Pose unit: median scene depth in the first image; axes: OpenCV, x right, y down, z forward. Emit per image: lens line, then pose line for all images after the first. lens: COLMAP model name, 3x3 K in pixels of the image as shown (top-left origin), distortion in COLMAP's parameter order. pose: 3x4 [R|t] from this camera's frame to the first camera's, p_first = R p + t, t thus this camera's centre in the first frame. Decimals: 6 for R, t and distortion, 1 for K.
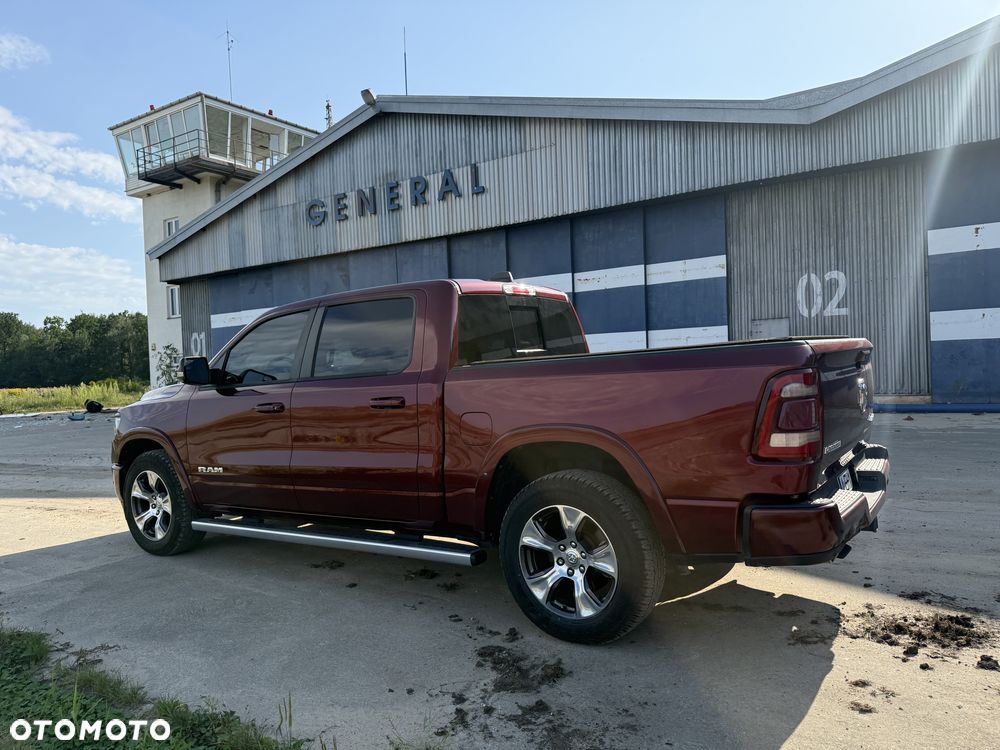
lens RADIAL K [[704.0, 0, 515.8], [0, 704.0, 360.6], [0, 0, 1]] dist [0.037446, -0.051827]
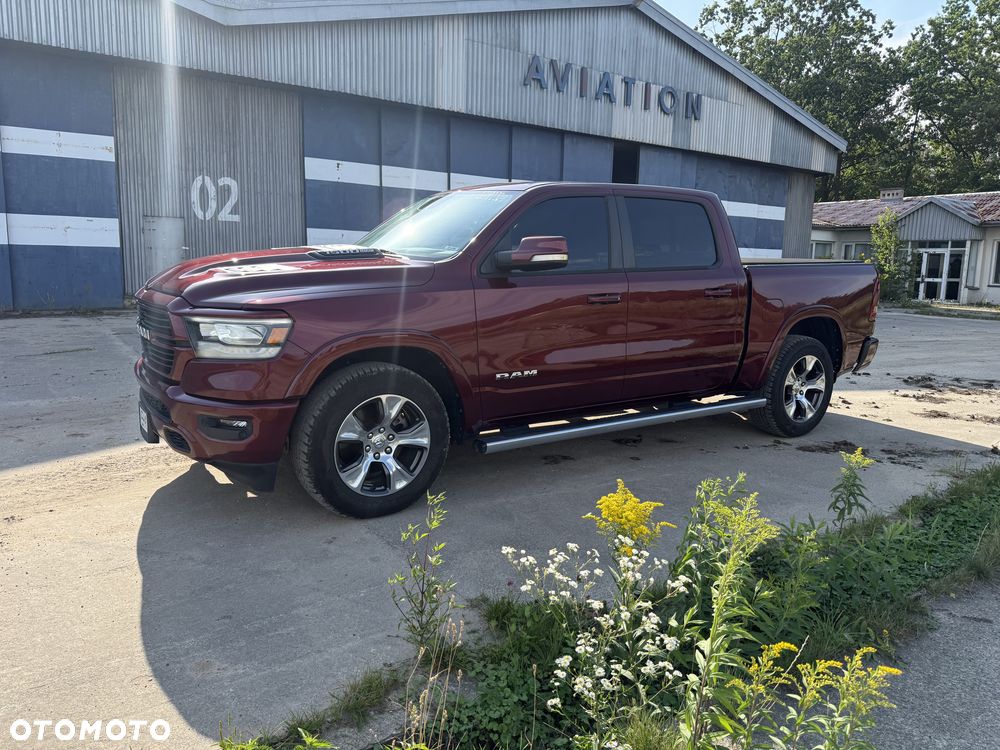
lens RADIAL K [[689.0, 0, 500.0], [0, 689.0, 375.0], [0, 0, 1]] dist [0.031631, -0.041138]
pose [[0.390799, -0.097459, 0.915302, -0.344375], [-0.044300, 0.991235, 0.124458, 0.016382], [-0.919409, -0.089186, 0.383057, 0.210455]]
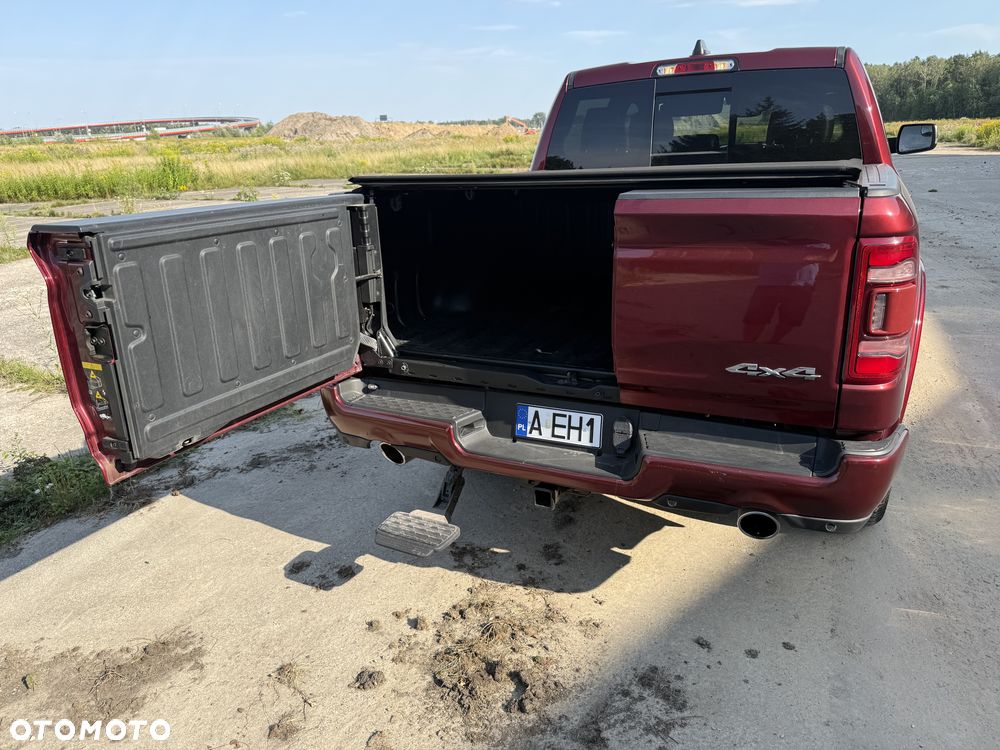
lens RADIAL K [[715.8, 0, 496.9], [0, 715.8, 373.7], [0, 0, 1]] dist [0.051871, -0.060038]
pose [[0.130254, 0.350829, -0.927336, 0.224788], [0.031588, 0.933361, 0.357545, -0.022018], [0.990977, -0.075864, 0.110493, 0.191218]]
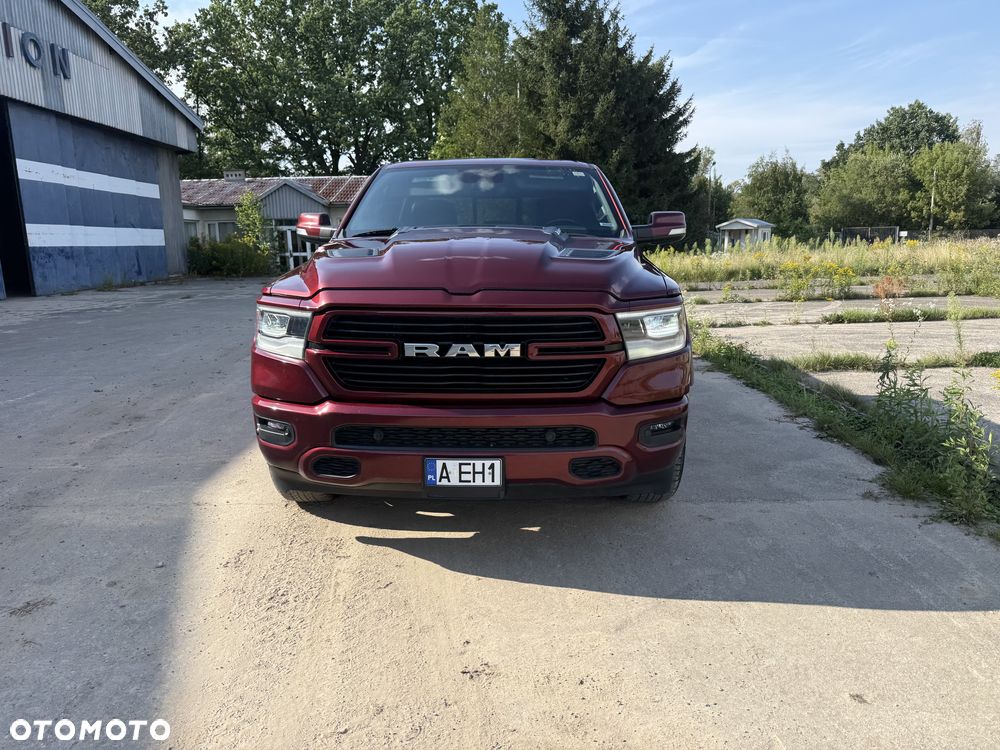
lens RADIAL K [[703.2, 0, 488.0], [0, 703.2, 375.6], [0, 0, 1]] dist [0.035240, -0.036561]
pose [[-0.504578, -0.106870, 0.856726, -0.324364], [0.038756, 0.988505, 0.146134, 0.017605], [-0.862496, 0.106940, -0.494636, 0.477658]]
